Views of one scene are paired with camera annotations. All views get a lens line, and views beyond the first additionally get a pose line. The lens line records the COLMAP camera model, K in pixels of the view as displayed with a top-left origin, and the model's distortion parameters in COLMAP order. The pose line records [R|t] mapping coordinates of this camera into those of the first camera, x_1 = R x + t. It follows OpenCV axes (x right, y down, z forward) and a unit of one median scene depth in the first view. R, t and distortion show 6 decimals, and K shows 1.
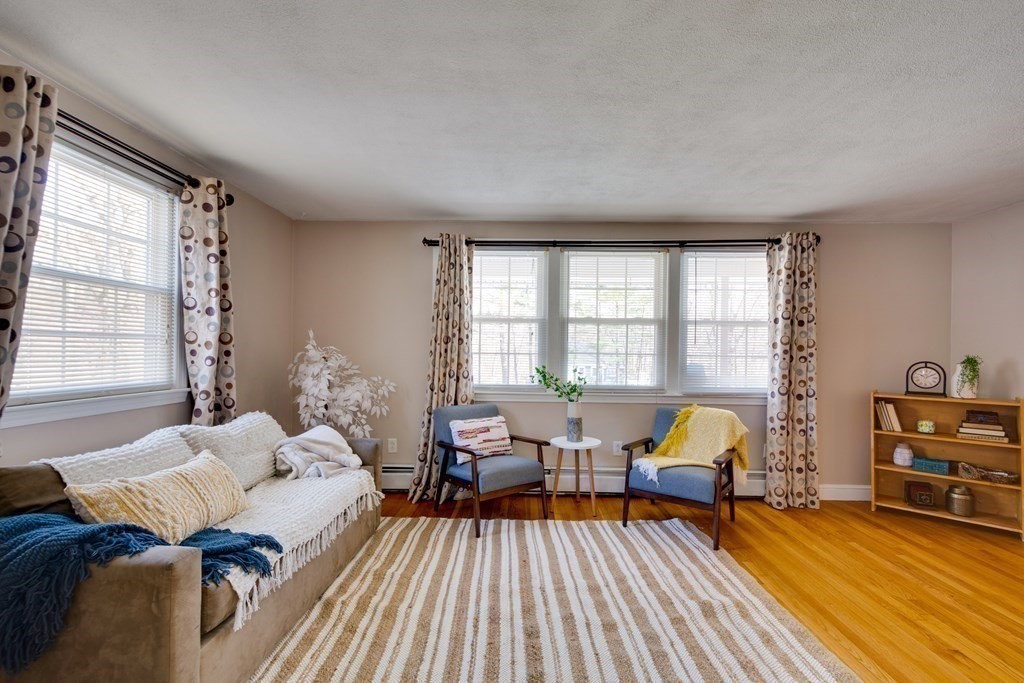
lens RADIAL K [[443.4, 0, 511.1], [0, 443.4, 346.0], [0, 0, 1]] dist [0.014672, 0.000296]
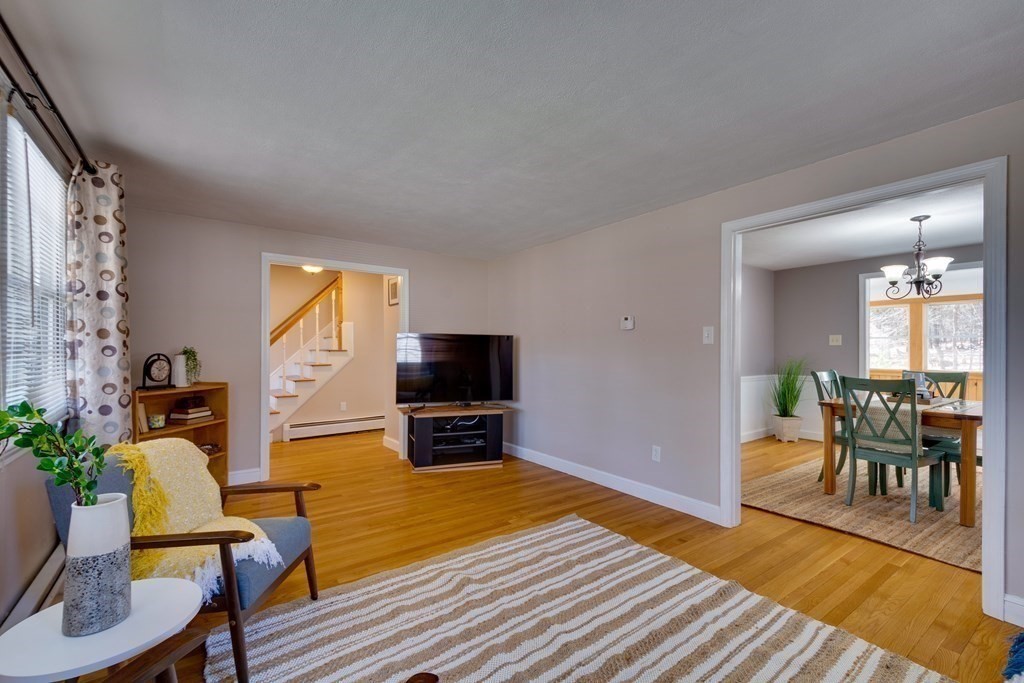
lens RADIAL K [[443.4, 0, 512.1], [0, 443.4, 351.0], [0, 0, 1]] dist [0.014672, 0.000296]
pose [[-0.589835, -0.013108, 0.807417, -0.286880], [-0.011575, 0.999903, 0.007777, 0.012581], [-0.807441, -0.004759, -0.589930, 0.931606]]
